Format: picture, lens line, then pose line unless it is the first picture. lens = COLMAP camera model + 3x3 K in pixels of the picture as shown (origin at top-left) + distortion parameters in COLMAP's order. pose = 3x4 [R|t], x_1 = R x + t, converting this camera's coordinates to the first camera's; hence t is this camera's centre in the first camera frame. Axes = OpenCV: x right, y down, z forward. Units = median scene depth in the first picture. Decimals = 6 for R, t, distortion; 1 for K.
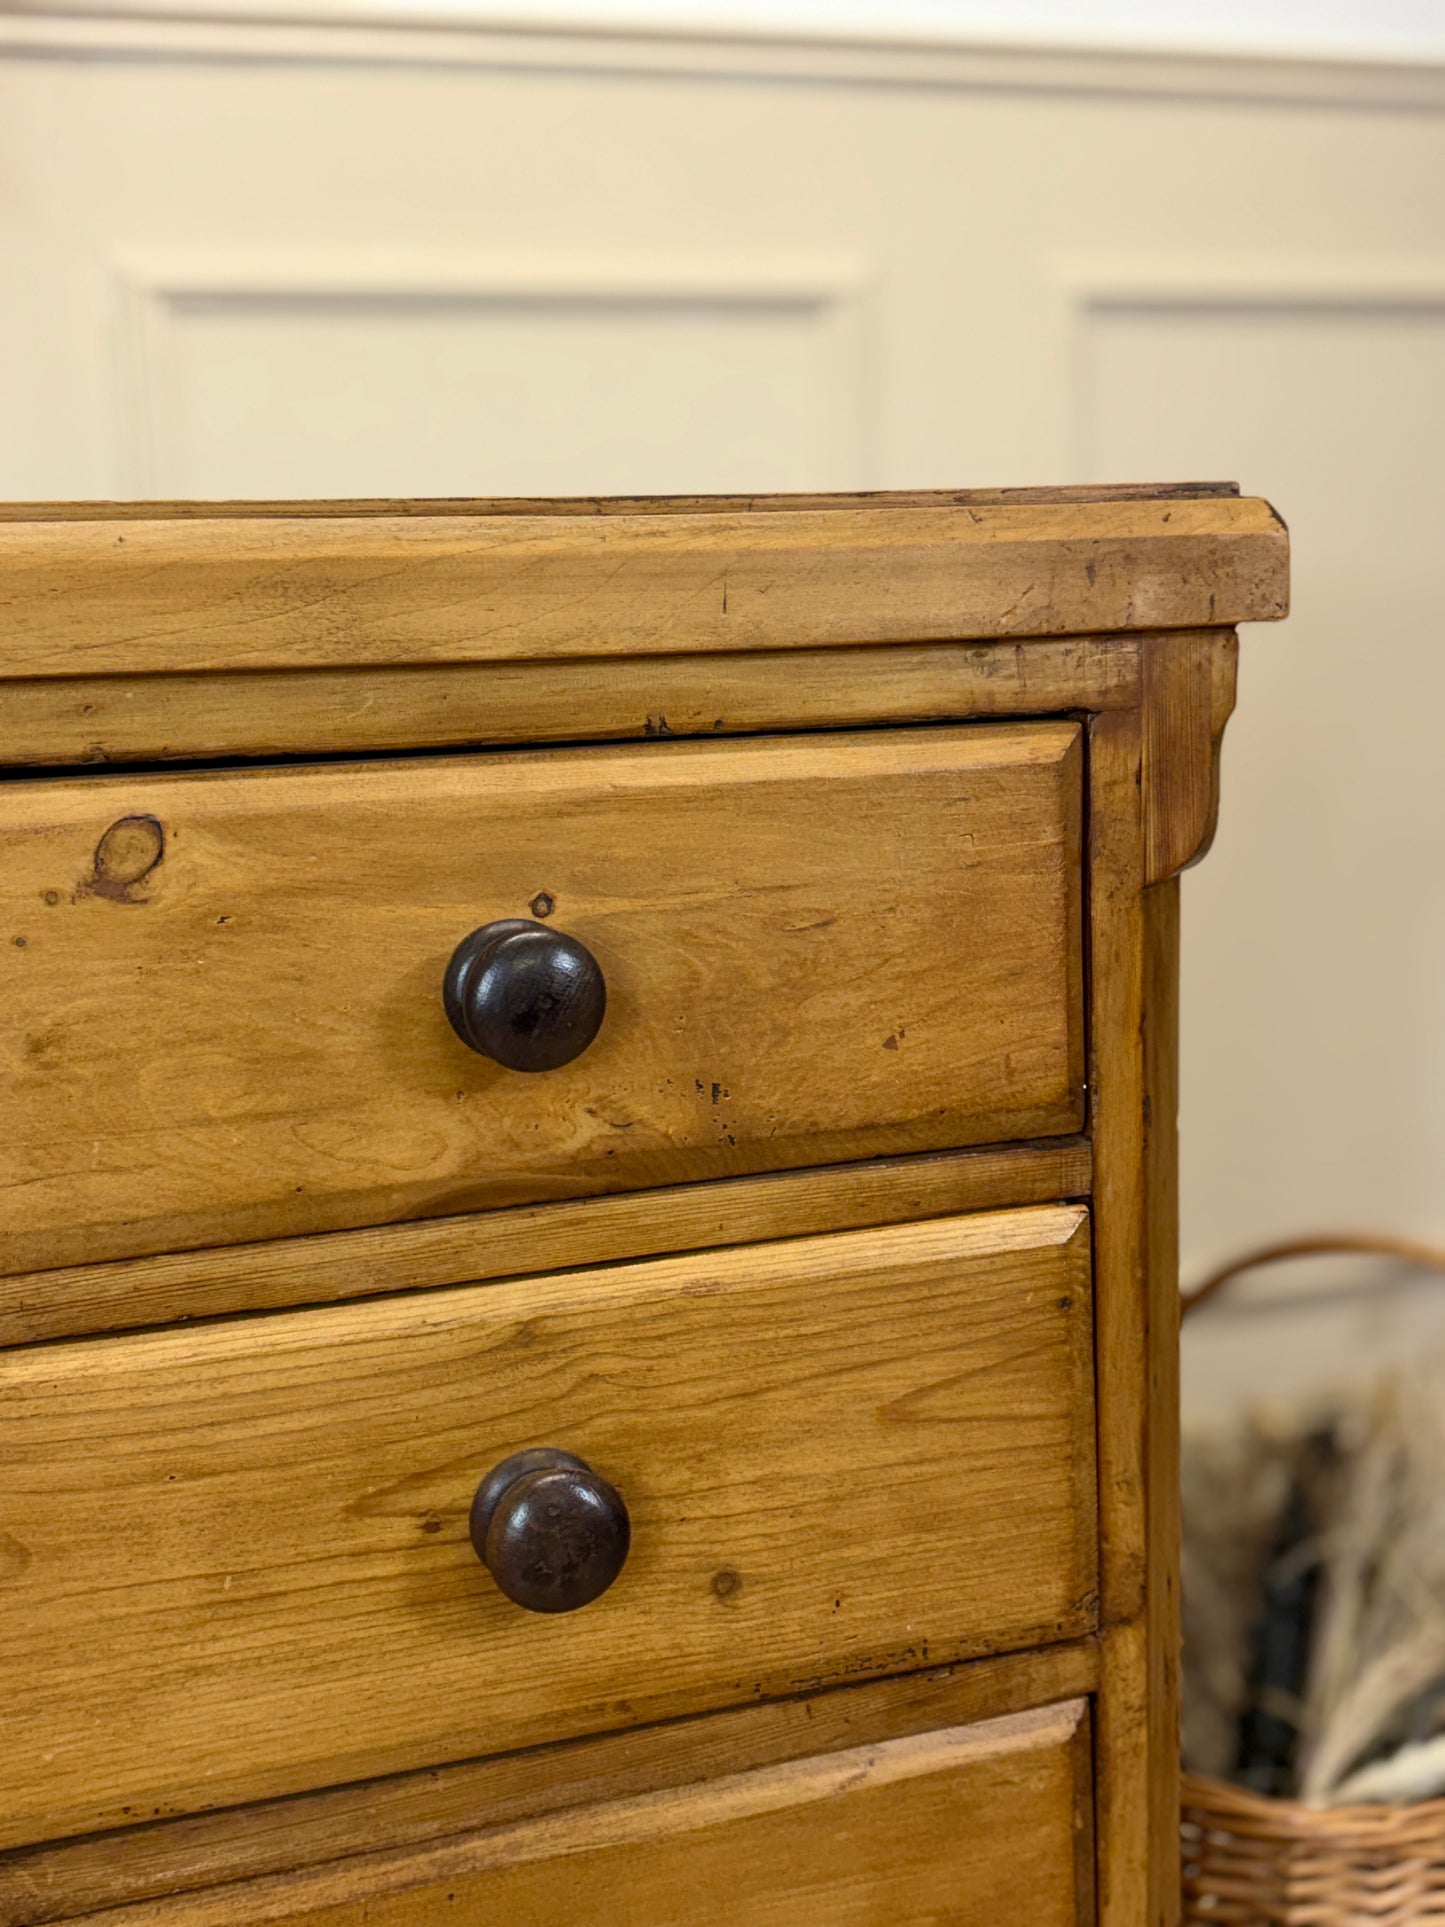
lens RADIAL K [[2392.8, 0, 704.9], [0, 2392.8, 977.1], [0, 0, 1]] dist [0.122559, 0.000000]
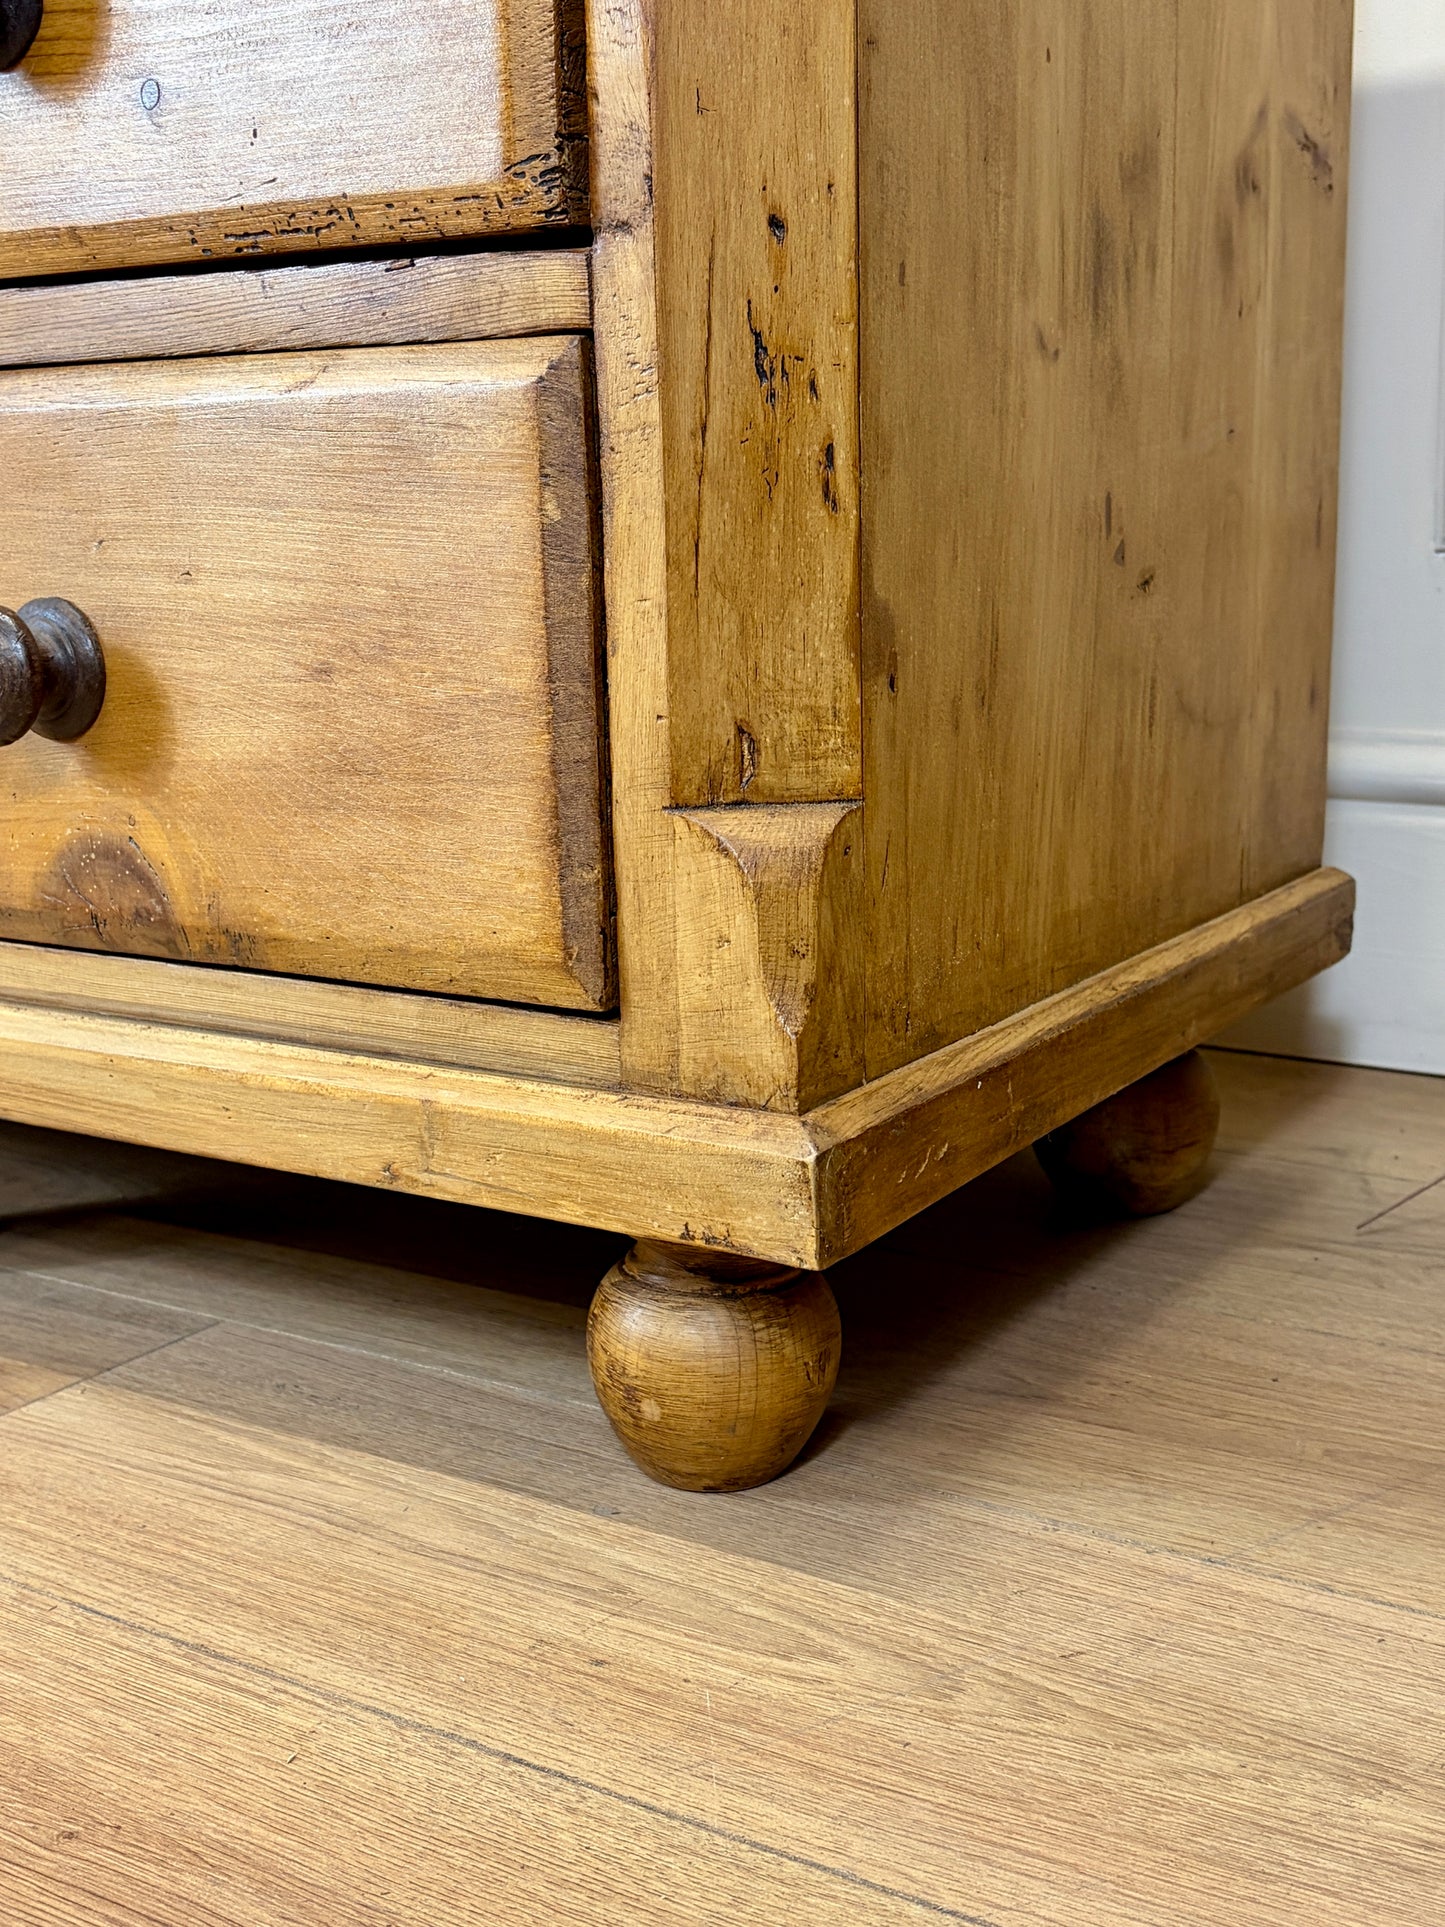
lens RADIAL K [[2368.5, 0, 665.3], [0, 2368.5, 972.2], [0, 0, 1]] dist [0.107135, 0.000000]
pose [[0.579784, 0.188444, -0.792679, 0.874349], [-0.124626, 0.981949, 0.142285, 0.423965], [0.805183, 0.016294, 0.592803, 0.661782]]
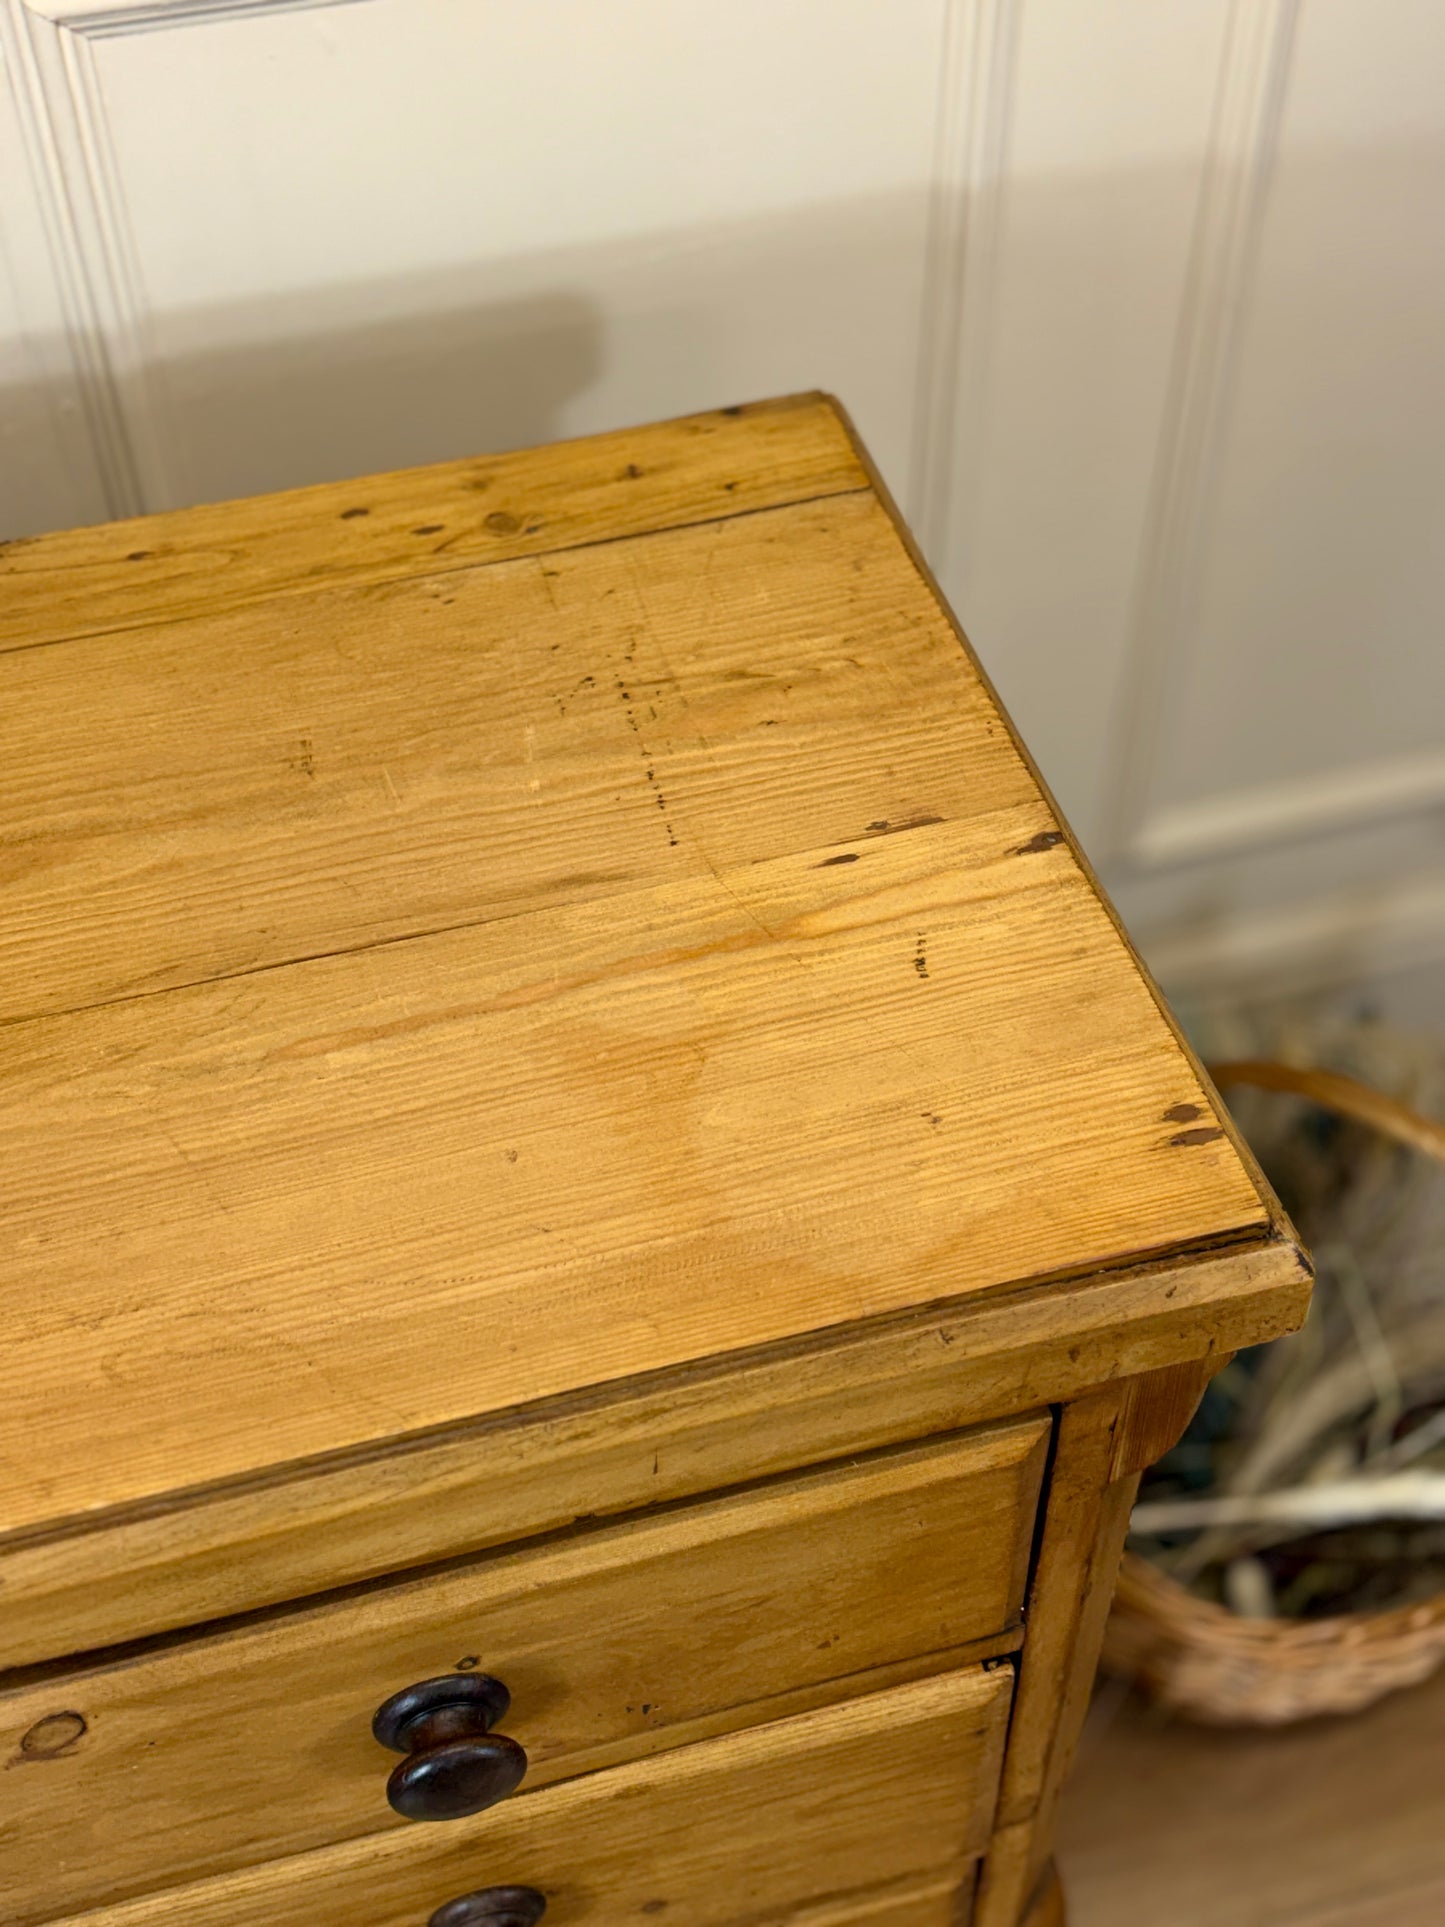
lens RADIAL K [[2392.8, 0, 686.9], [0, 2392.8, 1014.1], [0, 0, 1]] dist [0.122559, 0.000000]
pose [[0.995923, 0.075120, -0.049941, 0.051805], [-0.026537, 0.773116, 0.633709, -0.848971], [0.086215, -0.629801, 0.771957, 0.374918]]
